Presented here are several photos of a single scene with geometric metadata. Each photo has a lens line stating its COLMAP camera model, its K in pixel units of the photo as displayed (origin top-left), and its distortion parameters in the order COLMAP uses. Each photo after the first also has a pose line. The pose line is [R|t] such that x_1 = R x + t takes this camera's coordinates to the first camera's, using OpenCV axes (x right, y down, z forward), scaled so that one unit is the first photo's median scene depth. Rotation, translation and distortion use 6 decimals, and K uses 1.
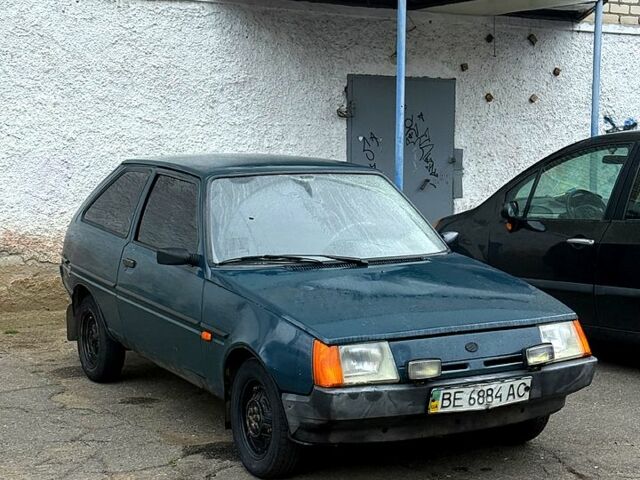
lens RADIAL K [[1165.0, 0, 322.6], [0, 1165.0, 245.9], [0, 0, 1]] dist [0.122948, 0.000000]
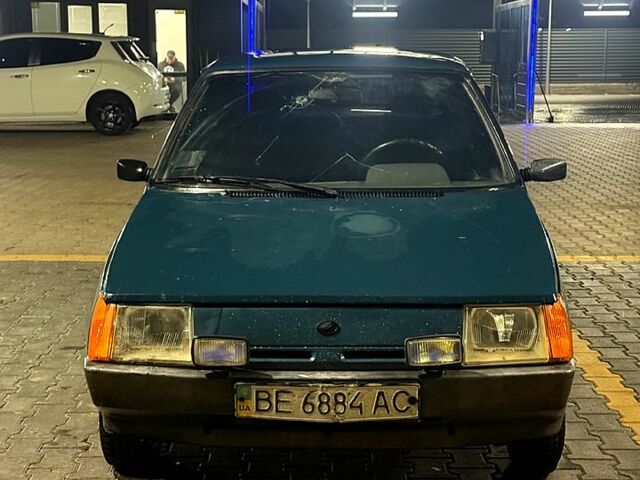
lens RADIAL K [[1165.0, 0, 319.7], [0, 1165.0, 237.4], [0, 0, 1]] dist [0.122948, 0.000000]
pose [[0.863853, 0.080868, -0.497210, 0.452719], [-0.049463, 0.995877, 0.076036, -0.014928], [0.501309, -0.041091, 0.864292, 0.428619]]
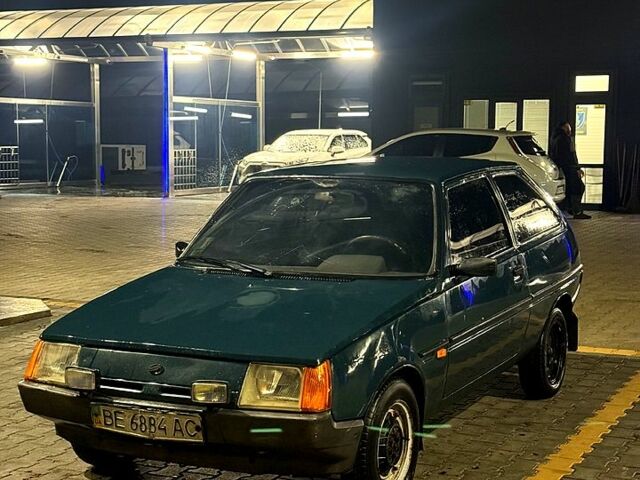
lens RADIAL K [[1165.0, 0, 320.7], [0, 1165.0, 237.7], [0, 0, 1]] dist [0.122948, 0.000000]
pose [[0.563284, 0.075673, -0.822791, 0.947942], [-0.084813, 0.995833, 0.033525, -0.057252], [0.821899, 0.050899, 0.567354, 0.586854]]
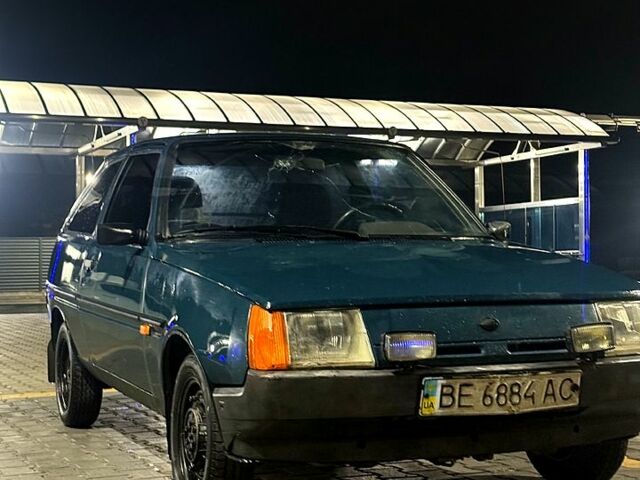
lens RADIAL K [[1165.0, 0, 319.7], [0, 1165.0, 237.3], [0, 0, 1]] dist [0.122948, 0.000000]
pose [[0.992453, -0.009661, -0.122247, 0.113920], [-0.004519, 0.993333, -0.115190, 0.116442], [0.122545, 0.114873, 0.985793, 0.307834]]
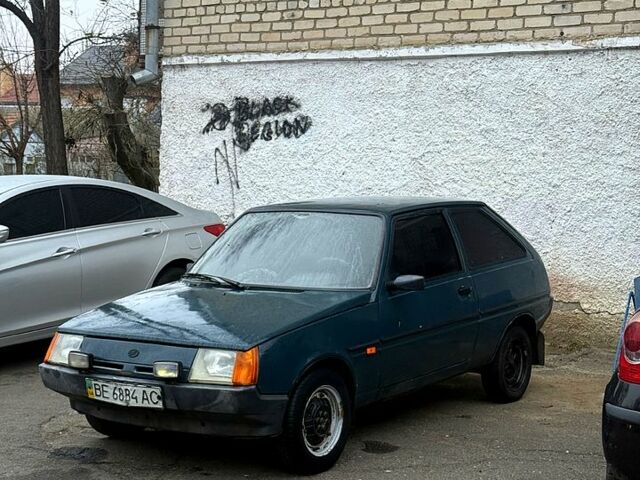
lens RADIAL K [[1165.0, 0, 321.9], [0, 1165.0, 239.4], [0, 0, 1]] dist [0.122948, 0.000000]
pose [[0.461308, 0.048191, -0.885930, 1.277857], [-0.093108, 0.995640, 0.005677, -0.054274], [0.882341, 0.079868, 0.463784, 0.610436]]
